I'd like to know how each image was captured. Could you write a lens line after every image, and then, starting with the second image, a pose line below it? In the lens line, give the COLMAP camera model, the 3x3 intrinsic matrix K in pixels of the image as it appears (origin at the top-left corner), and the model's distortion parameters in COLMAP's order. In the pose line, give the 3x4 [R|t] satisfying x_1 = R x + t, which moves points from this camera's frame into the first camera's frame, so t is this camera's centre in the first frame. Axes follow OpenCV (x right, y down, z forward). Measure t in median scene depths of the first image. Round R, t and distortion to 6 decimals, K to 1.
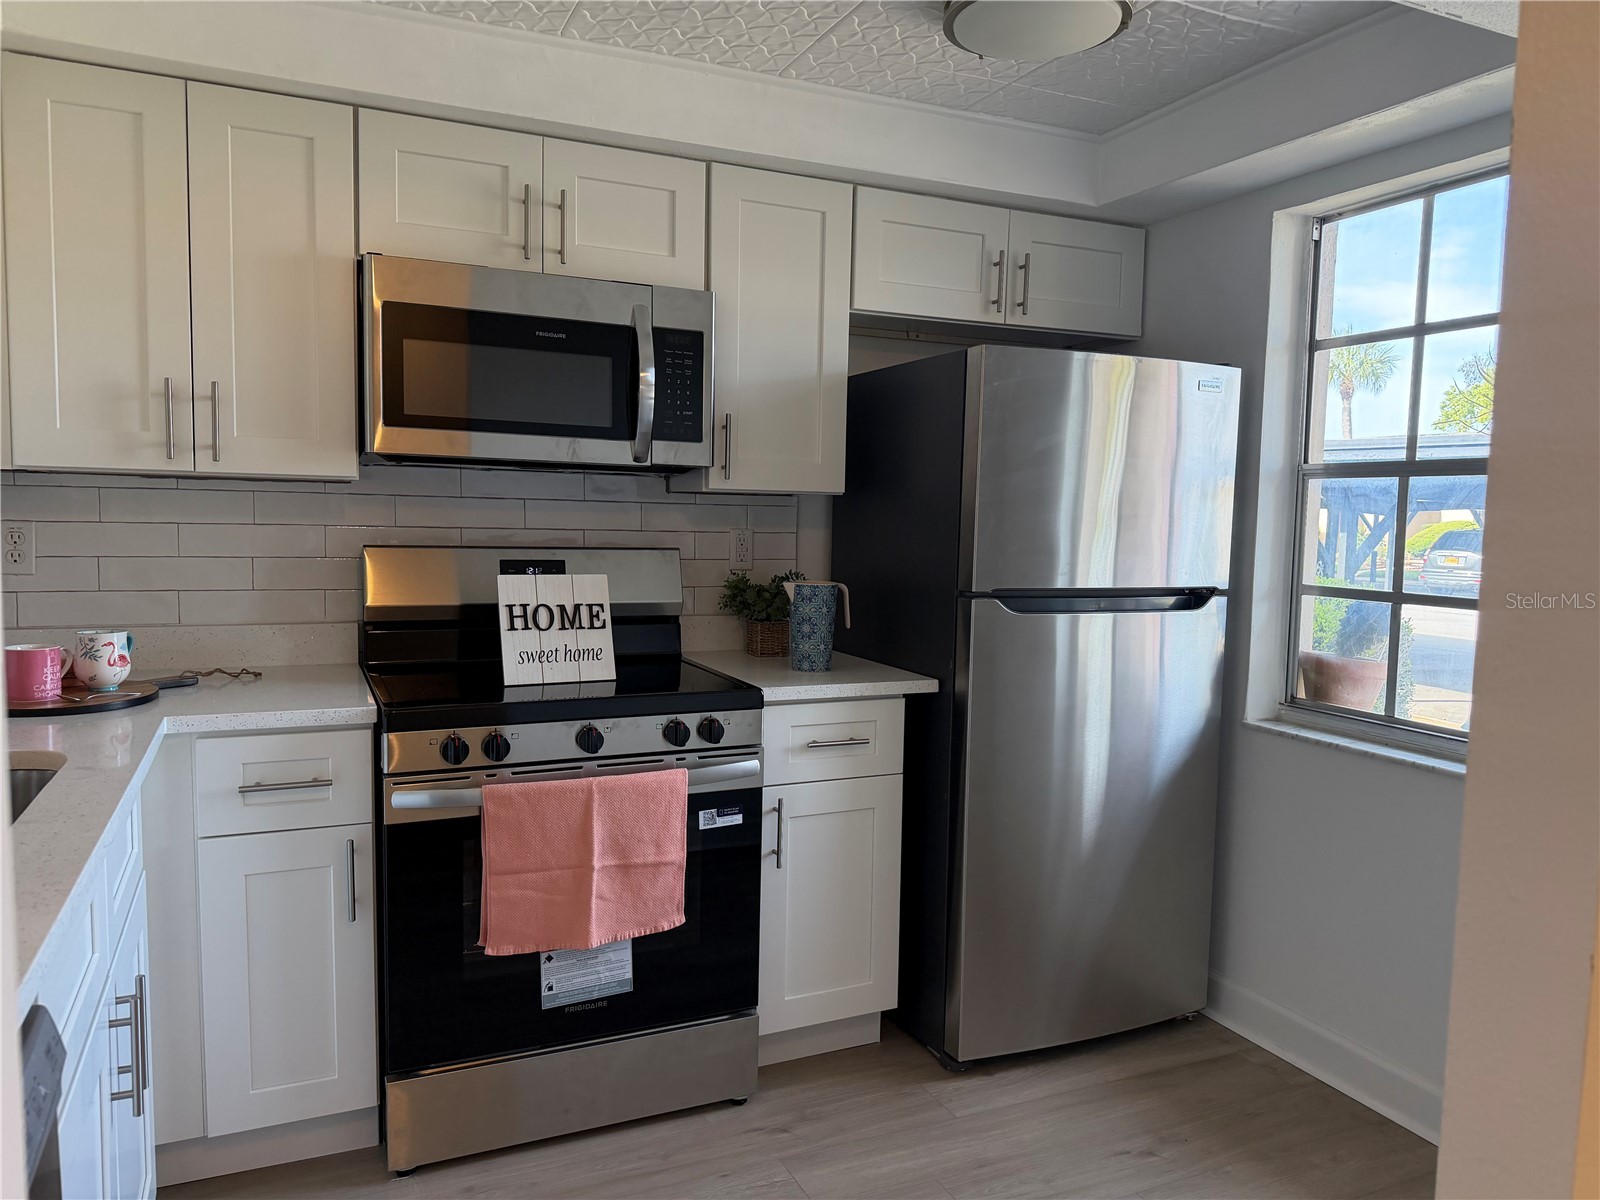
lens RADIAL K [[1121.0, 0, 800.0], [0, 1121.0, 600.0], [0, 0, 1]] dist [0.094107, -0.052772]
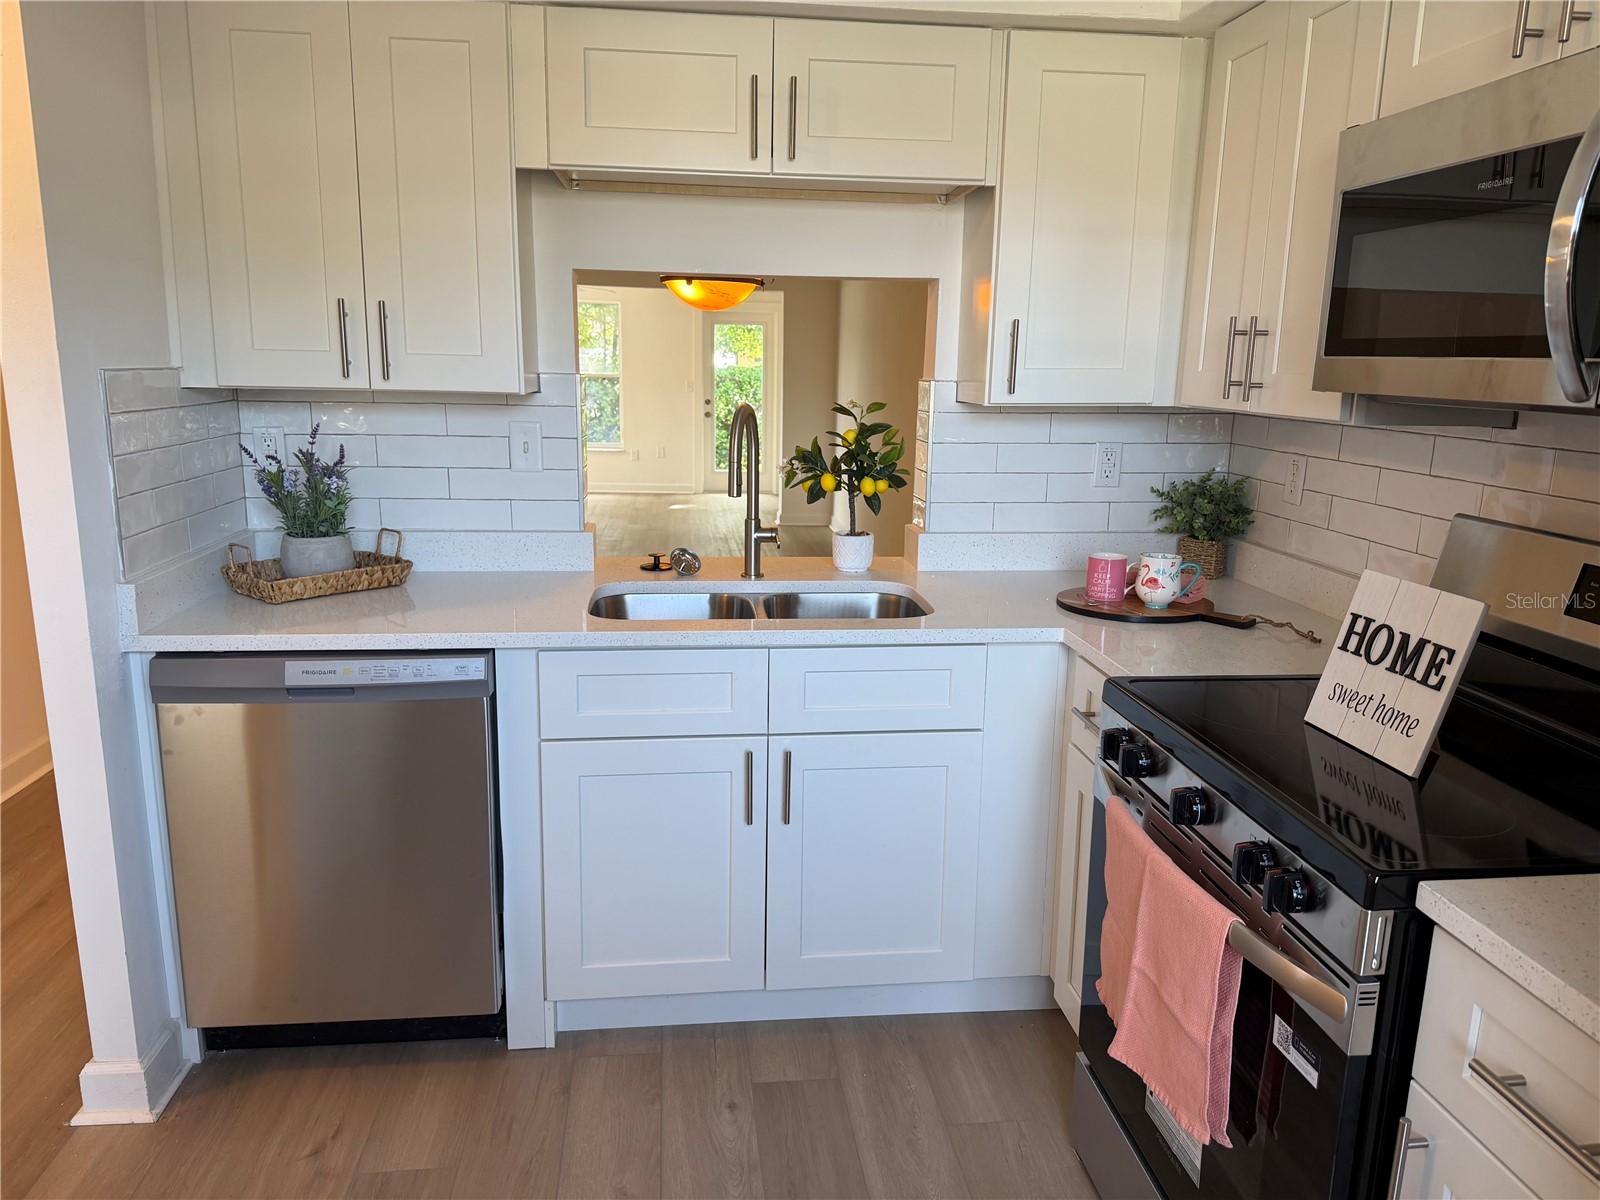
lens RADIAL K [[1110.3, 0, 800.0], [0, 1110.3, 600.0], [0, 0, 1]] dist [0.133520, -0.260282]
pose [[-0.317372, 0.170276, -0.932889, 0.475823], [-0.100699, 0.972134, 0.211698, -0.112778], [0.942939, 0.161128, -0.291381, 0.871855]]
